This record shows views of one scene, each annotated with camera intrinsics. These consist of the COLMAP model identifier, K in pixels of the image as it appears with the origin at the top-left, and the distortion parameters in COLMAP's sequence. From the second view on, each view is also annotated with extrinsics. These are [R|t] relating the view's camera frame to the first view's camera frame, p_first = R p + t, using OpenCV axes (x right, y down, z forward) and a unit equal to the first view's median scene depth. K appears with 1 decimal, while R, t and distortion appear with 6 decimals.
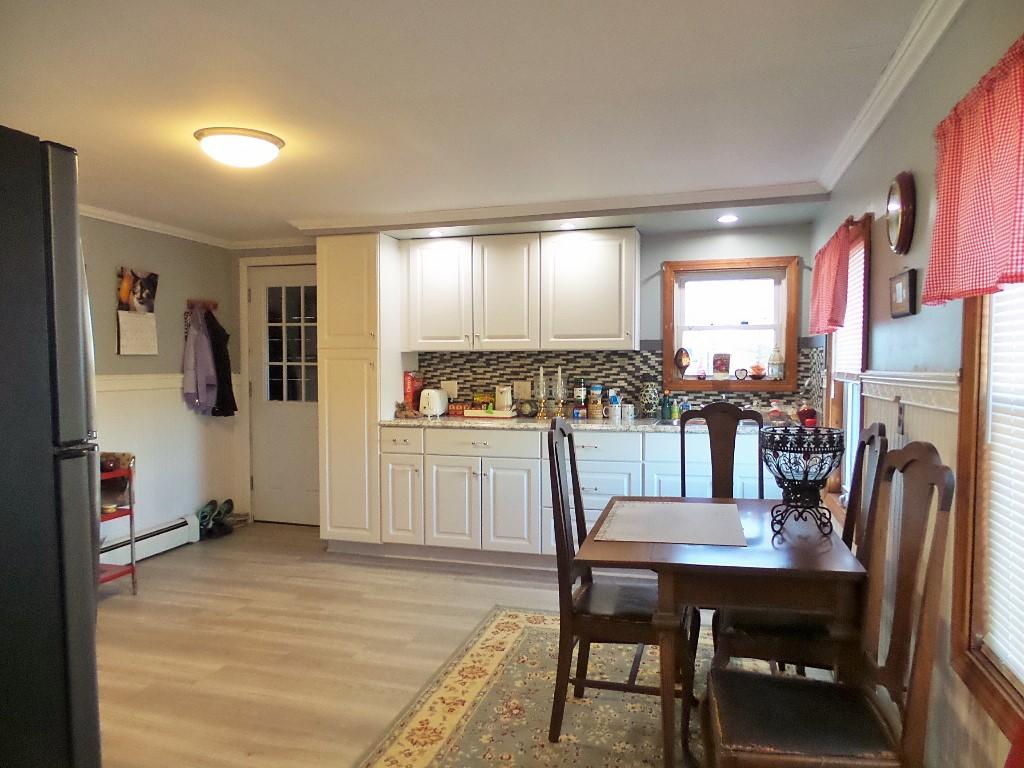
lens RADIAL K [[703.7, 0, 515.4], [0, 703.7, 388.8], [0, 0, 1]] dist [-0.006240, 0.000537]
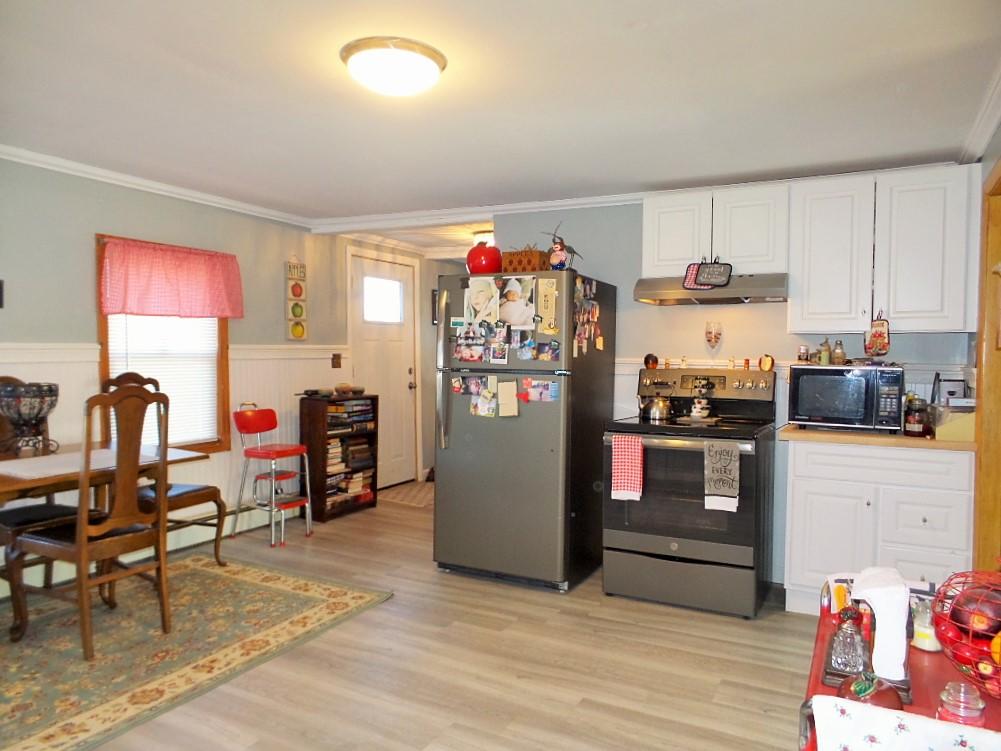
lens RADIAL K [[706.6, 0, 500.5], [0, 706.6, 375.5], [0, 0, 1]] dist [-0.003902, 0.002349]
pose [[-0.979611, -0.026600, 0.199135, -0.668990], [-0.011056, 0.996832, 0.078765, -0.063817], [-0.200599, 0.074958, -0.976802, 1.782380]]
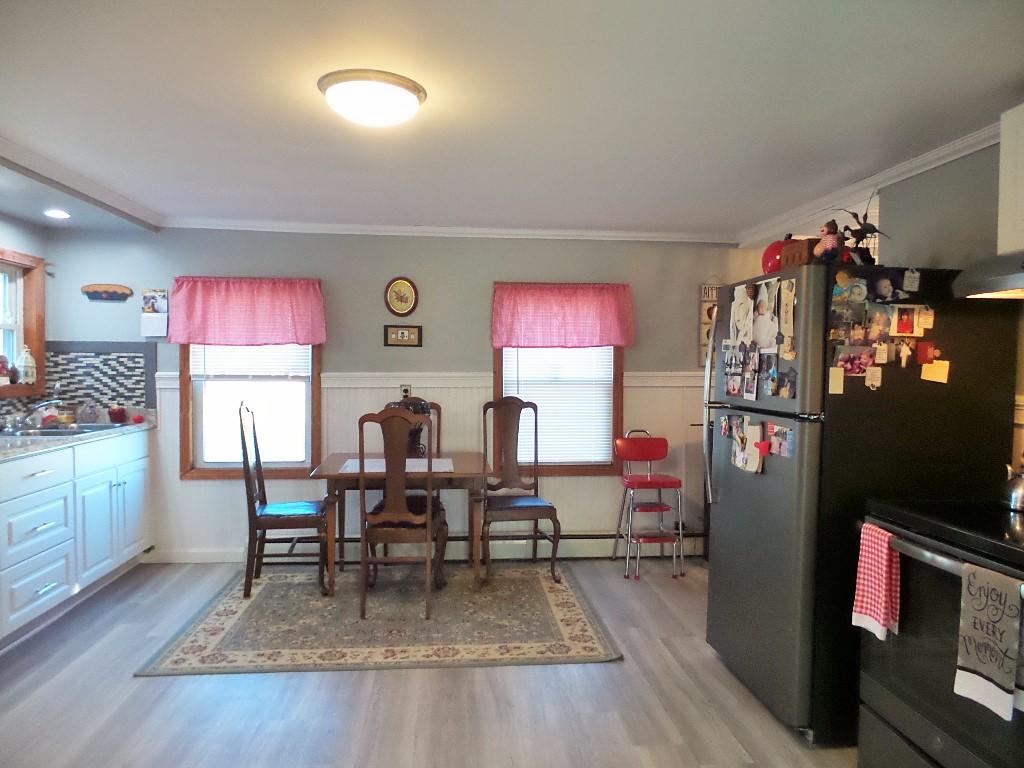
lens RADIAL K [[703.7, 0, 515.4], [0, 703.7, 388.8], [0, 0, 1]] dist [-0.006240, 0.000537]
pose [[-0.364014, -0.042224, 0.930436, -1.191422], [0.030089, 0.997917, 0.057058, -0.062547], [-0.930907, 0.048765, -0.361985, 1.143423]]
